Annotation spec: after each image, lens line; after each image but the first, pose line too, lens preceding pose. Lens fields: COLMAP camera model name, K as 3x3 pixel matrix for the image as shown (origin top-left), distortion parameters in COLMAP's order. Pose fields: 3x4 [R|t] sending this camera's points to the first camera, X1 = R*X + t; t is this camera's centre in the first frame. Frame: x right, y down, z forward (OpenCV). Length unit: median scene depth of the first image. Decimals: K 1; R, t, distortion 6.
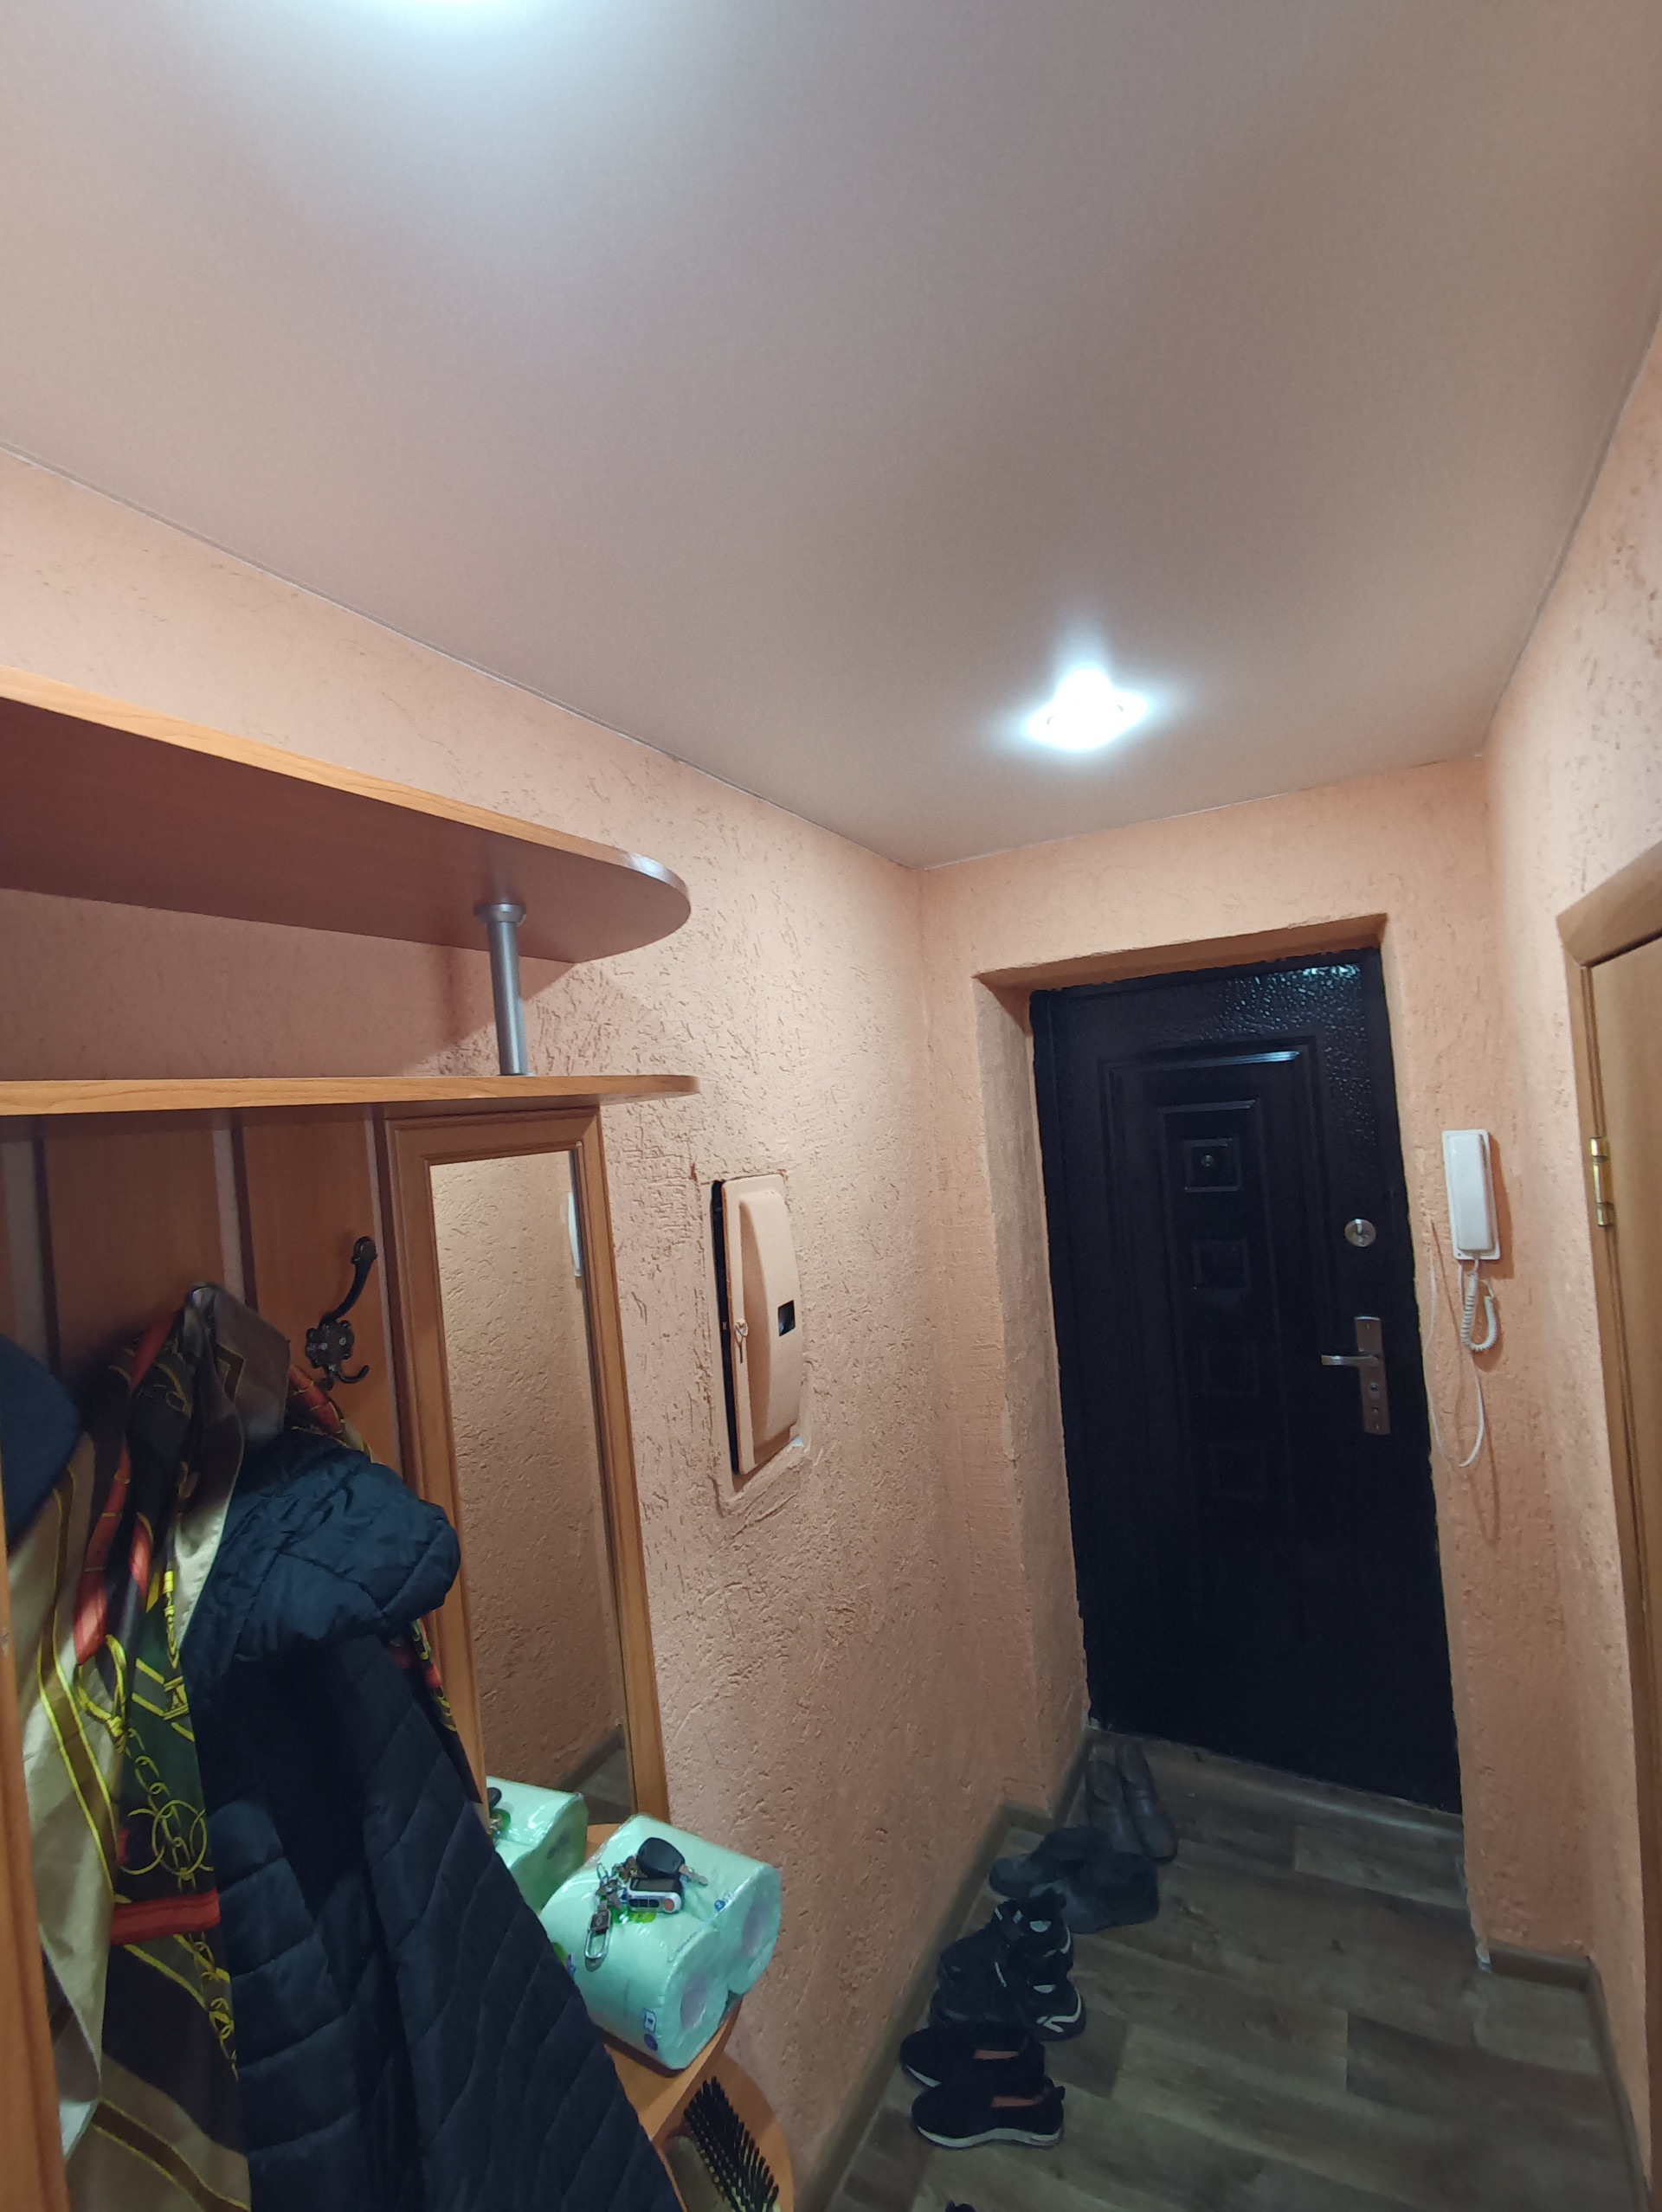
lens RADIAL K [[1000.7, 0, 831.0], [0, 1000.7, 1106.0], [0, 0, 1]] dist [0.008562, -0.011147]
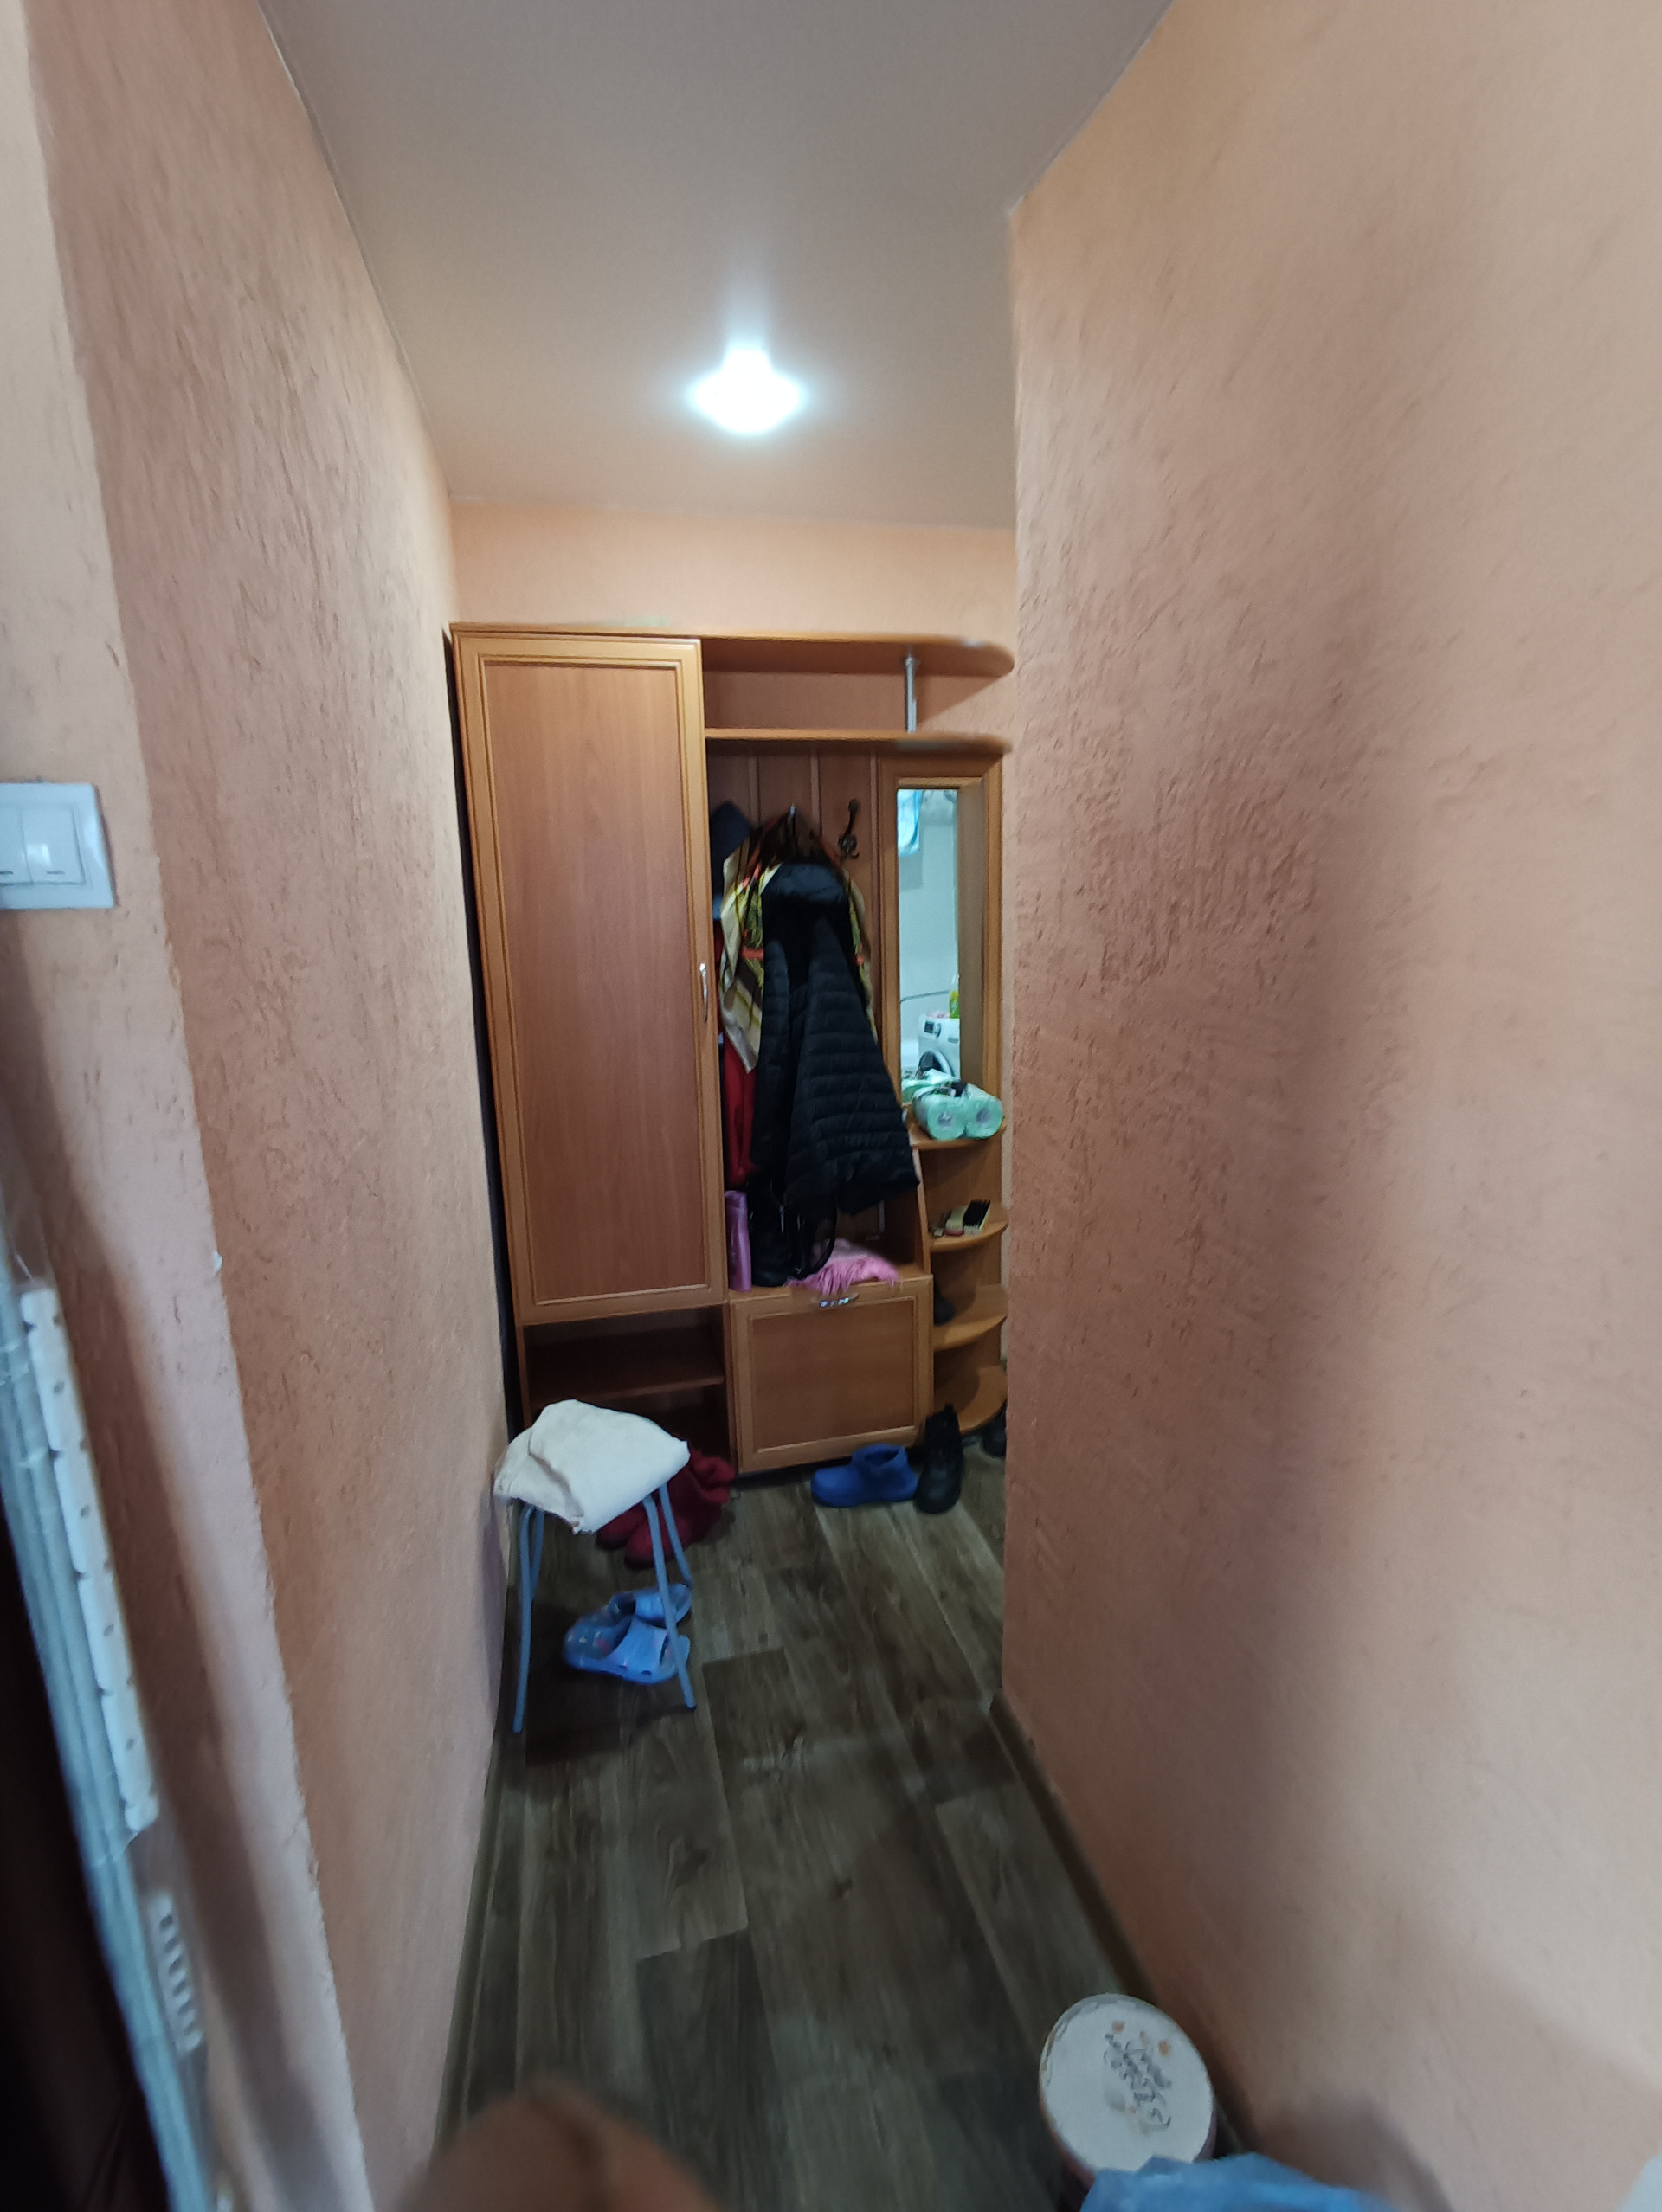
lens RADIAL K [[1000.7, 0, 831.0], [0, 1000.7, 1106.0], [0, 0, 1]] dist [0.008562, -0.011147]
pose [[0.686246, 0.227279, -0.690950, 1.247939], [-0.026084, 0.957007, 0.288889, 0.118451], [0.726902, -0.180226, 0.662670, -0.779637]]
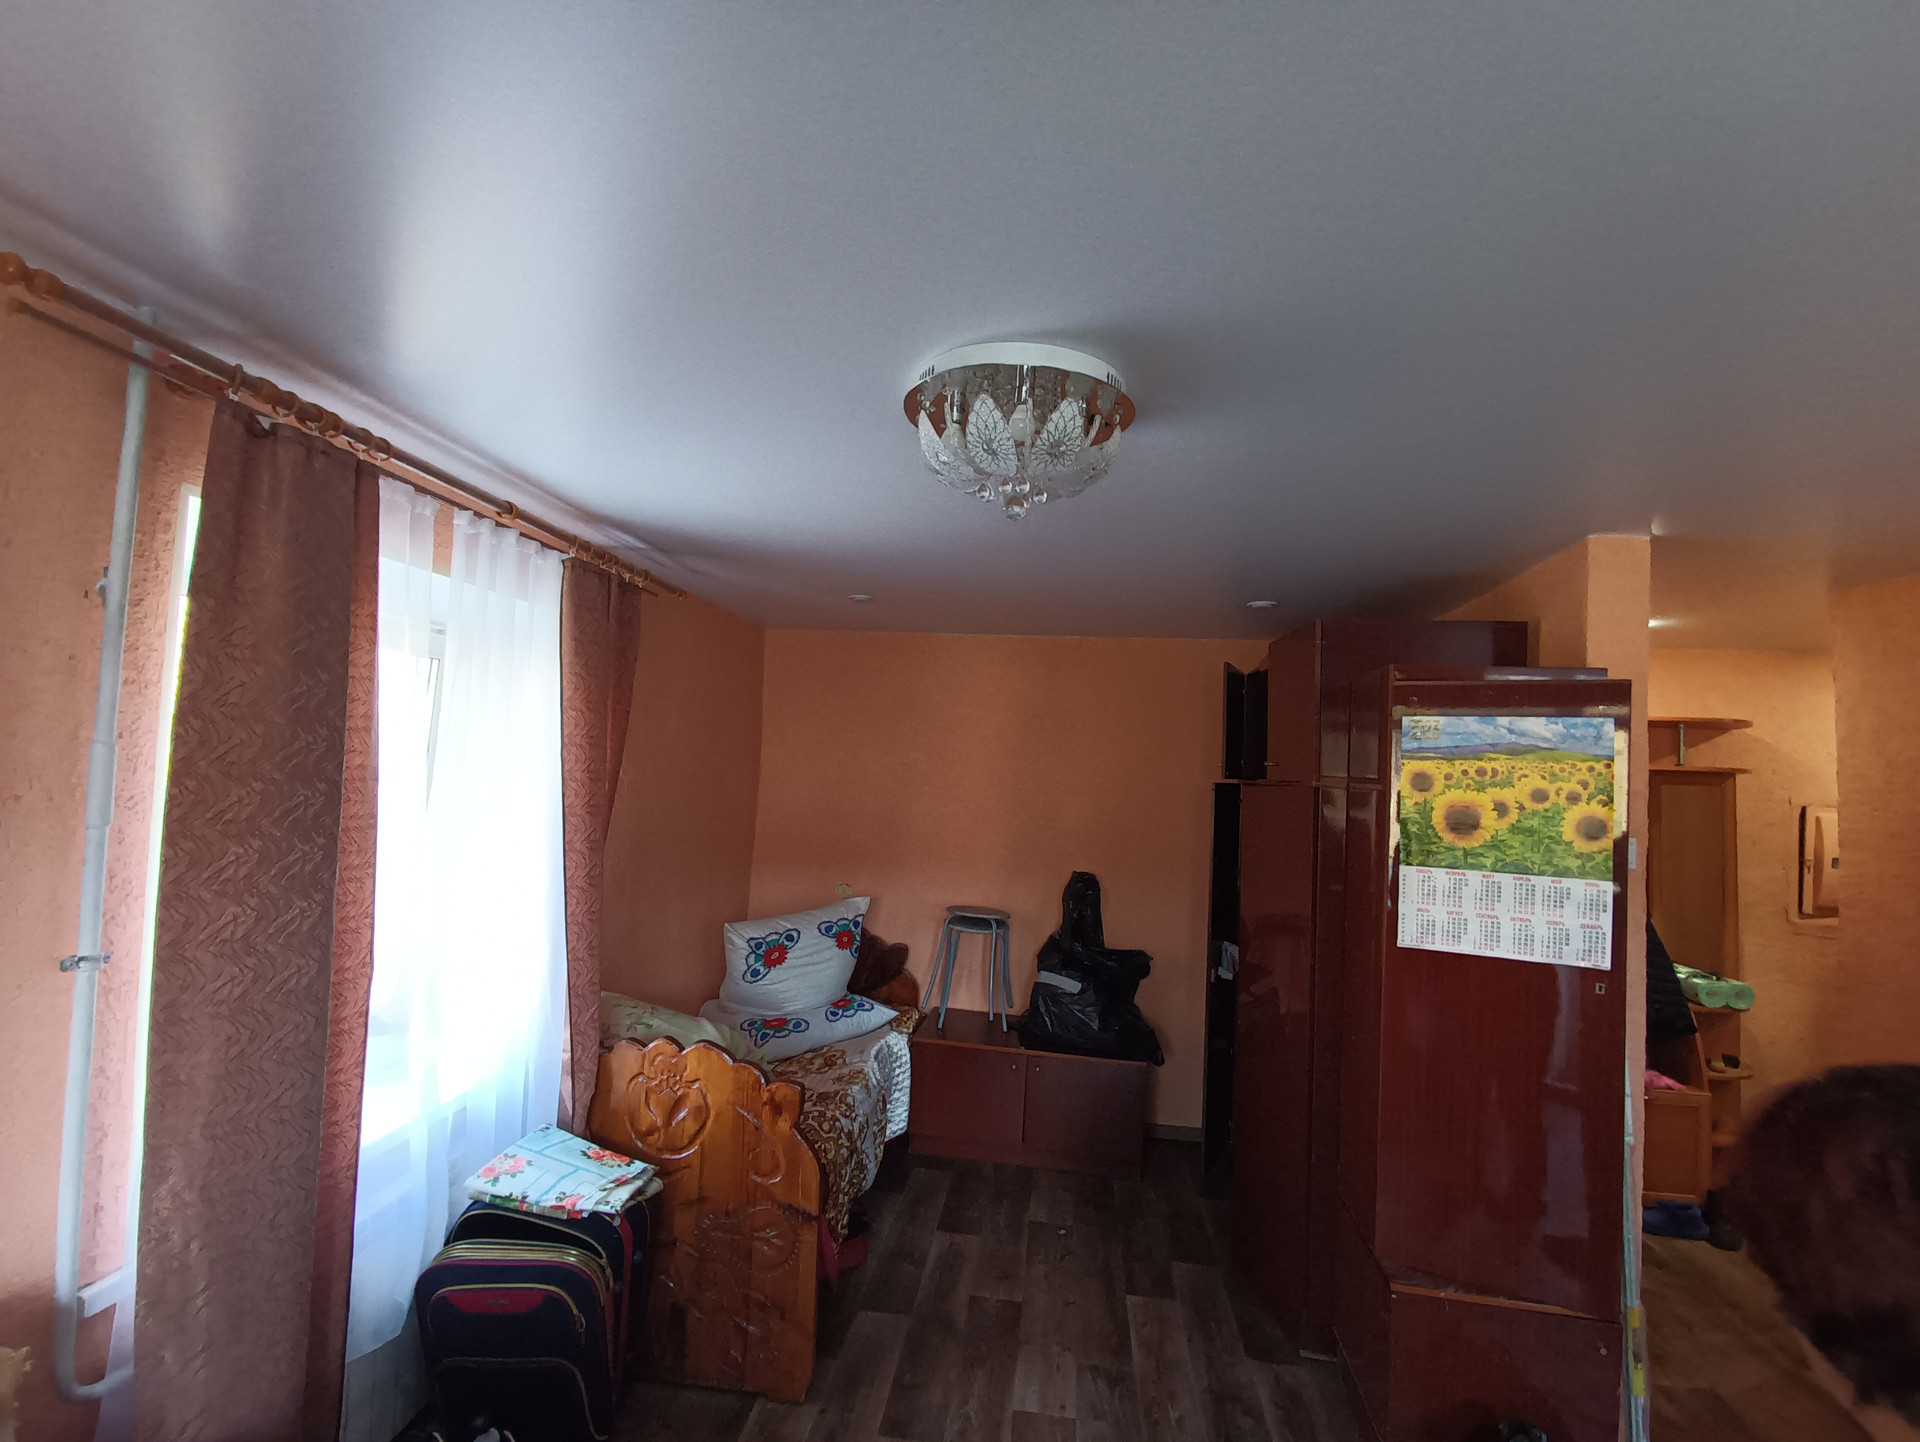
lens RADIAL K [[868.5, 0, 960.0], [0, 868.5, 728.0], [0, 0, 1]] dist [0.008562, -0.011147]
pose [[0.346307, 0.050469, -0.936763, 1.843521], [-0.049194, 0.998155, 0.035590, -0.155336], [0.936831, 0.033758, 0.348150, -2.824220]]
